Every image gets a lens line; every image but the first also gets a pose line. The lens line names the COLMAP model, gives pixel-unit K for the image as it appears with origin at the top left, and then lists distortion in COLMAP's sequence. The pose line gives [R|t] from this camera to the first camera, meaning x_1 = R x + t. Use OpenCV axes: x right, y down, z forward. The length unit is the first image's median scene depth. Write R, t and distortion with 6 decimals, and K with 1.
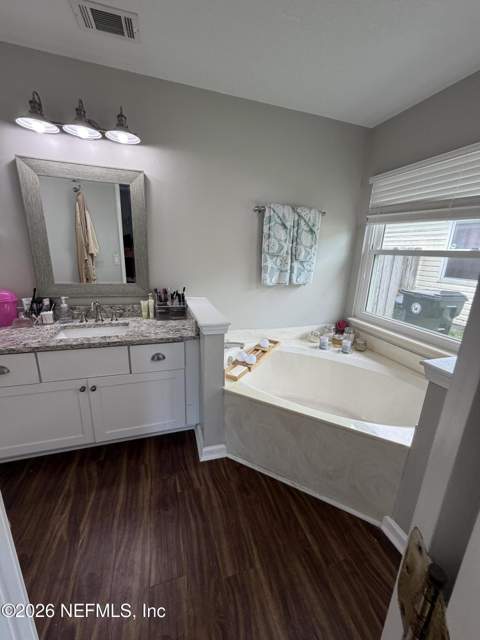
lens RADIAL K [[257.5, 0, 240.1], [0, 257.5, 318.1], [0, 0, 1]] dist [0.004322, -0.000230]
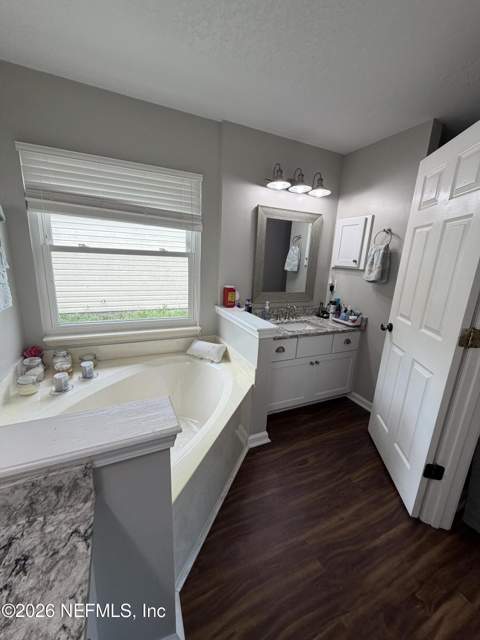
lens RADIAL K [[257.5, 0, 238.7], [0, 257.5, 318.7], [0, 0, 1]] dist [0.004322, -0.000230]
pose [[-0.117847, -0.282169, 0.952099, -0.402242], [0.208661, 0.930338, 0.301548, -0.201600], [-0.970862, 0.234203, -0.050759, 0.617071]]
